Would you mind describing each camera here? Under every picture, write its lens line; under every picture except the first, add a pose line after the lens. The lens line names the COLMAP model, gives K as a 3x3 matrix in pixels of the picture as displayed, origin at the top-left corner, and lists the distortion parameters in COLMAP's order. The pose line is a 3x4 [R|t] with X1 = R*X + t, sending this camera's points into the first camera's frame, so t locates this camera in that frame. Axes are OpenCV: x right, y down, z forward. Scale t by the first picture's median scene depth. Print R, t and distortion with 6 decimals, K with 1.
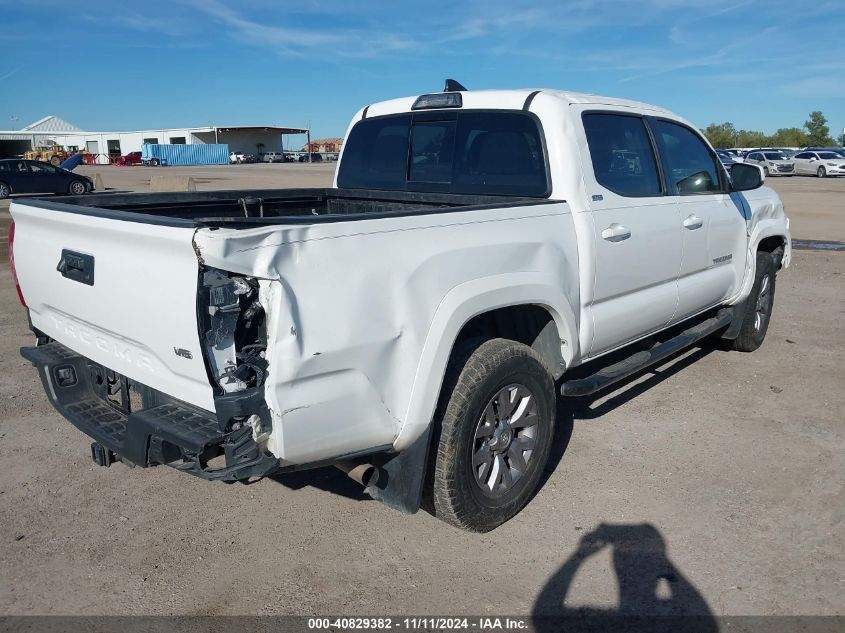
lens RADIAL K [[642.5, 0, 422.5], [0, 642.5, 316.5], [0, 0, 1]] dist [0.042159, 0.000387]
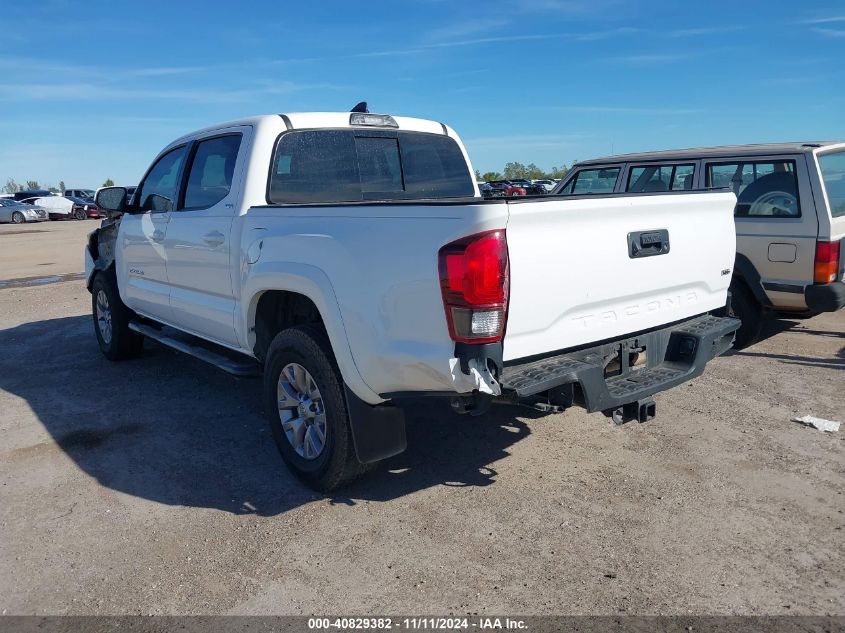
lens RADIAL K [[653.1, 0, 396.1], [0, 653.1, 318.5], [0, 0, 1]] dist [0.105595, -0.000722]
pose [[0.158326, -0.196078, 0.967722, -1.244832], [0.269530, 0.951445, 0.148683, -0.173652], [-0.949888, 0.237289, 0.203488, 0.860047]]
